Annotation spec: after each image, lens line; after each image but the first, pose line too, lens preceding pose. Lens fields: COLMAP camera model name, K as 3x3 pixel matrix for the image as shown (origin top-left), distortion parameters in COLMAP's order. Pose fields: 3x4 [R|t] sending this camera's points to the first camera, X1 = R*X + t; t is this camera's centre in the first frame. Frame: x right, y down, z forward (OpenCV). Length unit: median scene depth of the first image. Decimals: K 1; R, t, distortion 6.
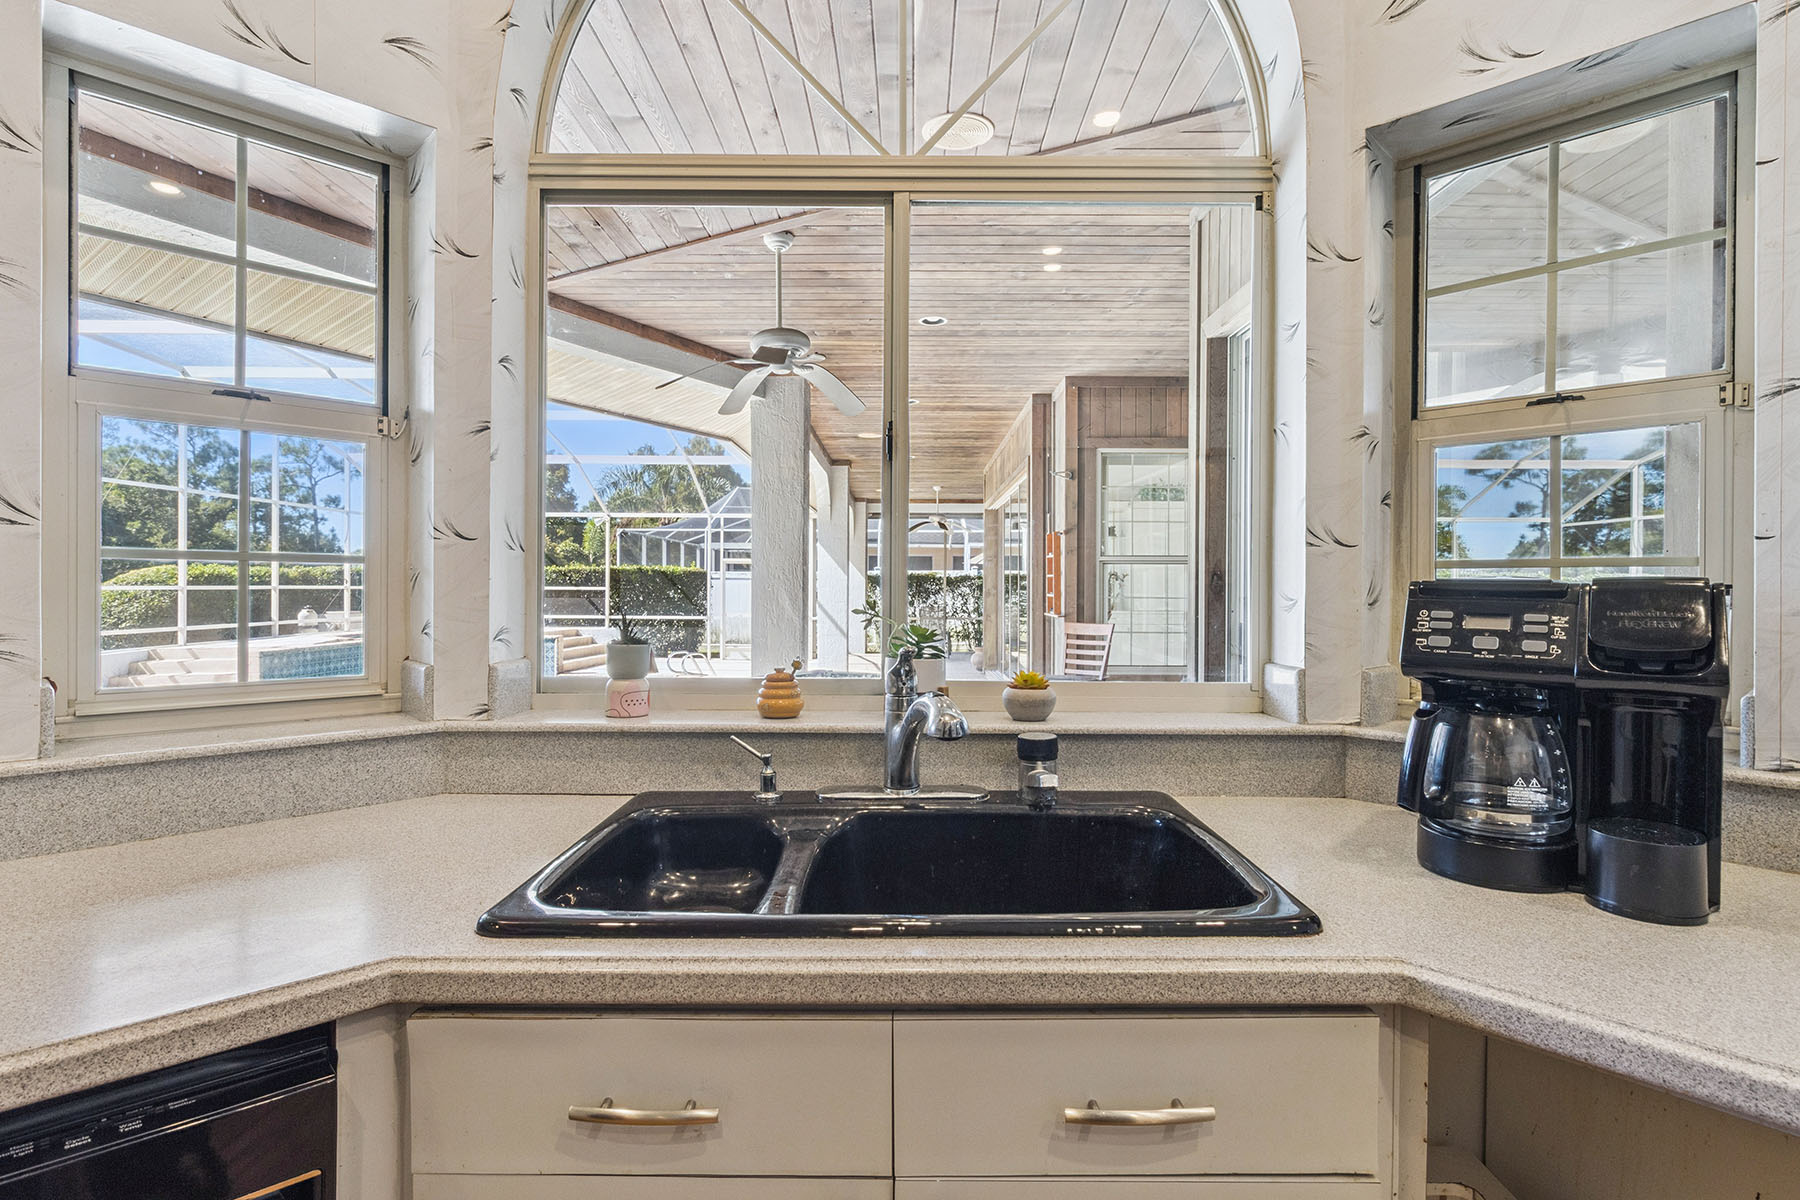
lens RADIAL K [[892.0, 0, 907.0], [0, 892.0, 589.2], [0, 0, 1]] dist [-0.003337, -0.000481]
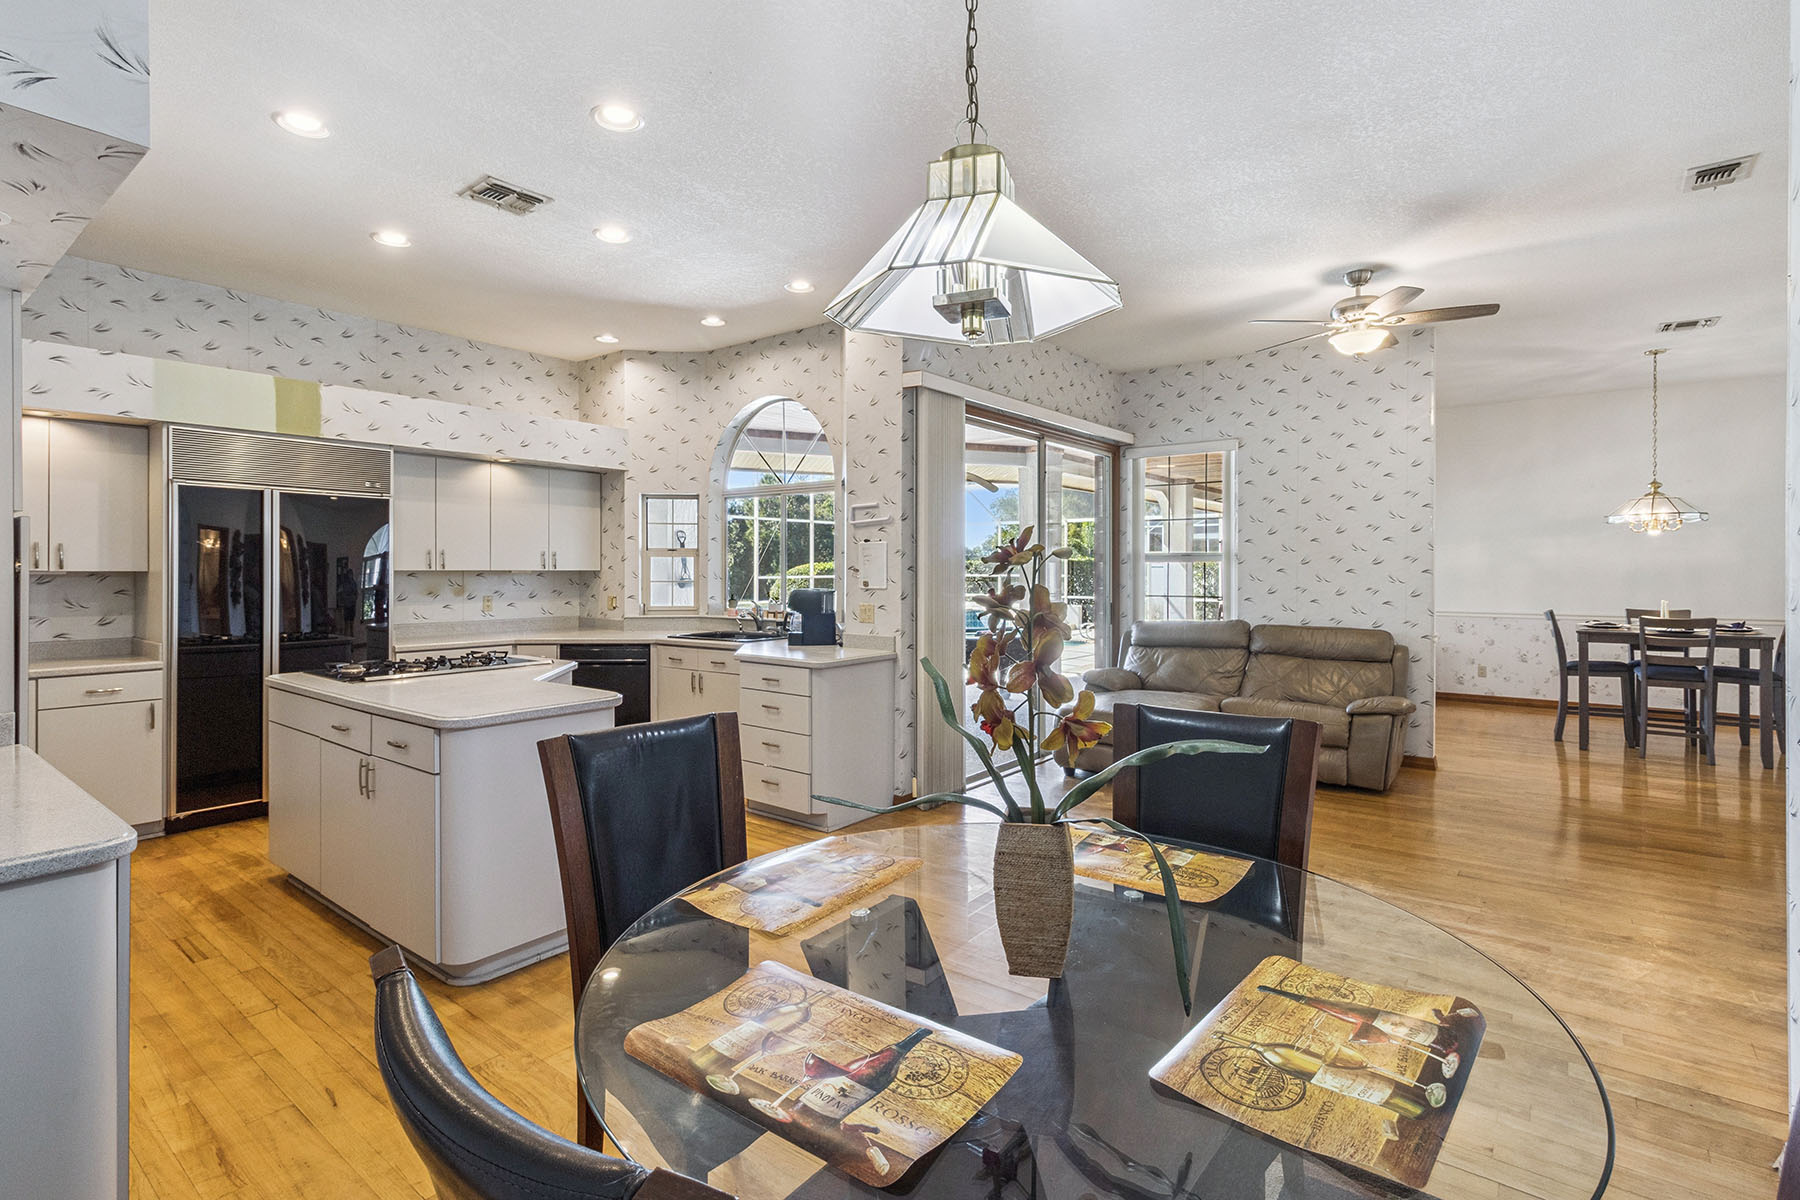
lens RADIAL K [[852.3, 0, 901.7], [0, 852.3, 569.0], [0, 0, 1]] dist [0.016919, 0.000003]
pose [[0.788674, -0.005762, -0.614785, 0.604284], [0.003114, 0.999981, -0.005378, -0.014378], [0.614804, 0.002327, 0.788677, -0.377575]]
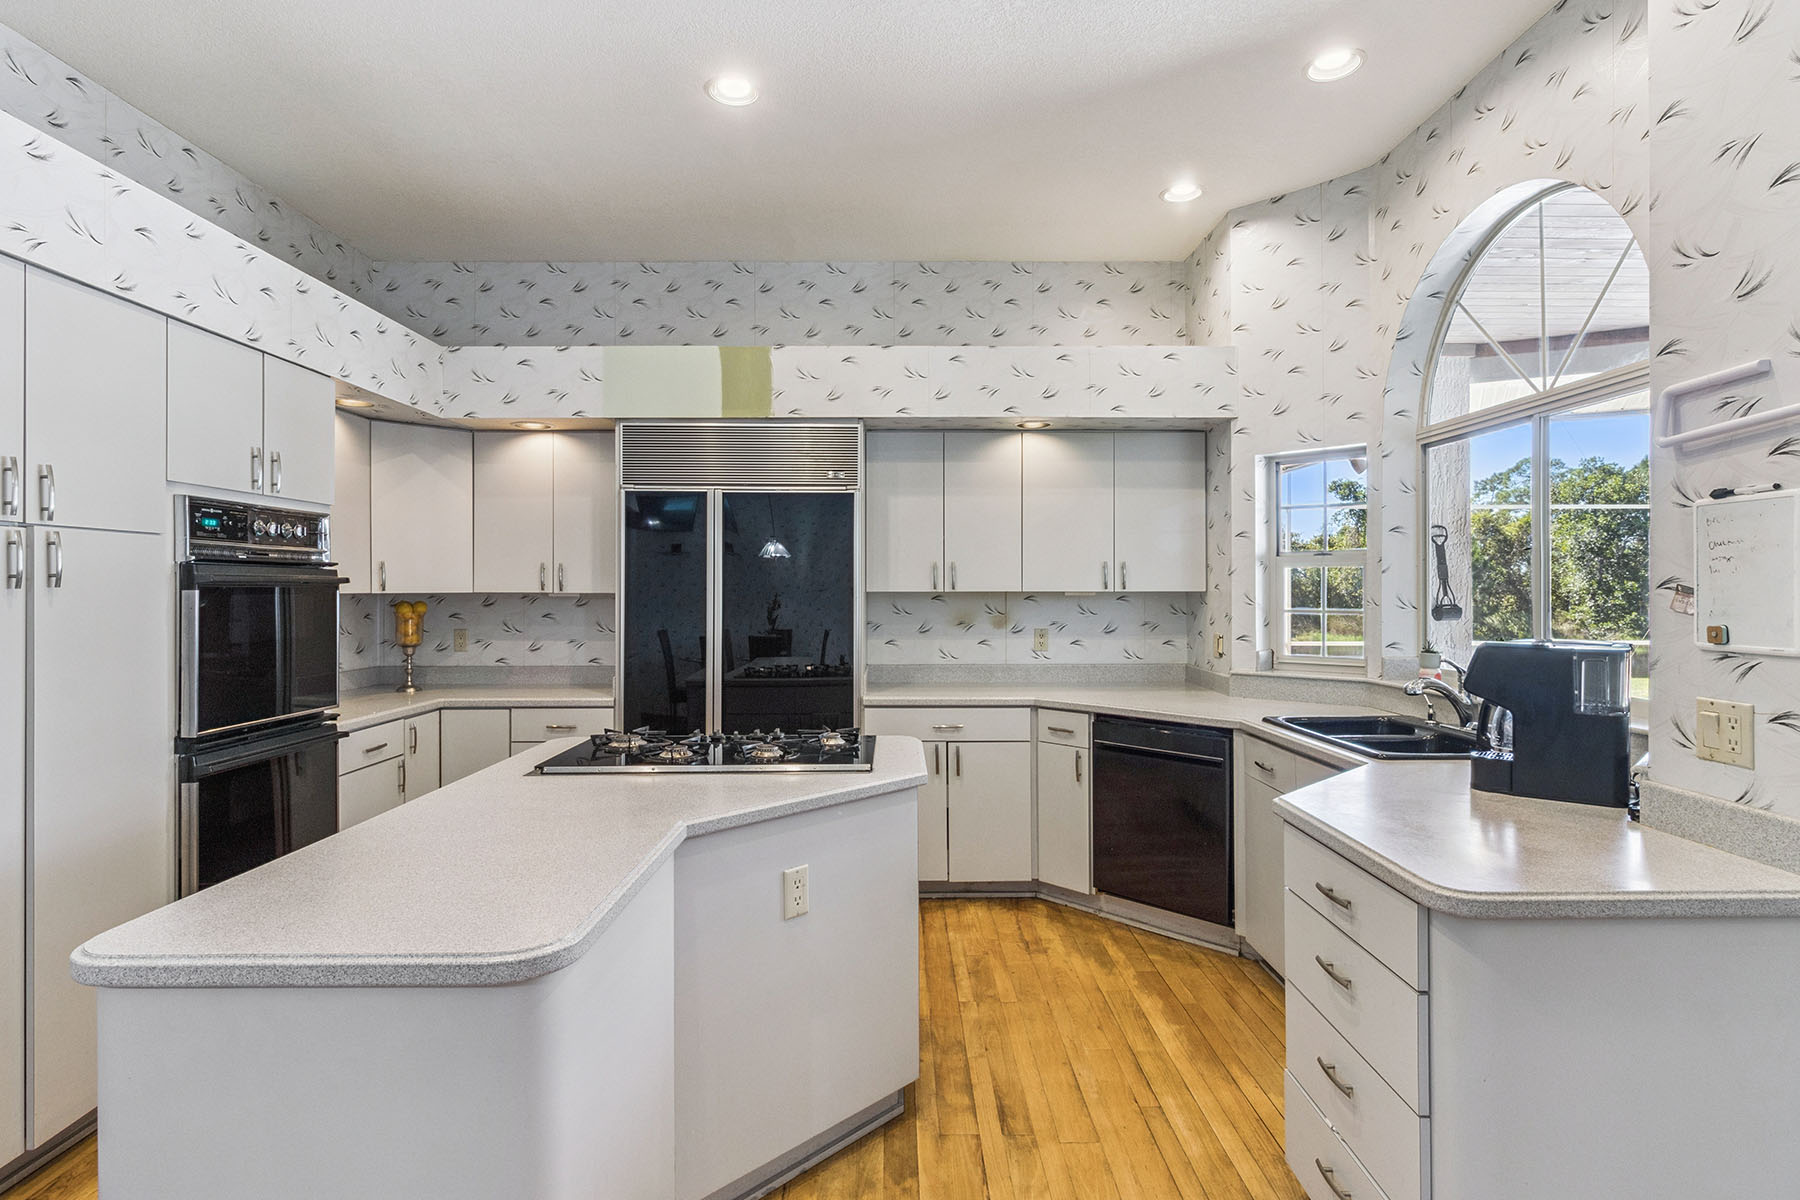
lens RADIAL K [[922.0, 0, 904.3], [0, 922.0, 590.4], [0, 0, 1]] dist [0.003455, 0.000224]
pose [[0.007645, -0.005750, -0.999954, 0.389370], [0.001043, 0.999983, -0.005742, -0.016176], [0.999970, -0.000999, 0.007651, -0.062720]]
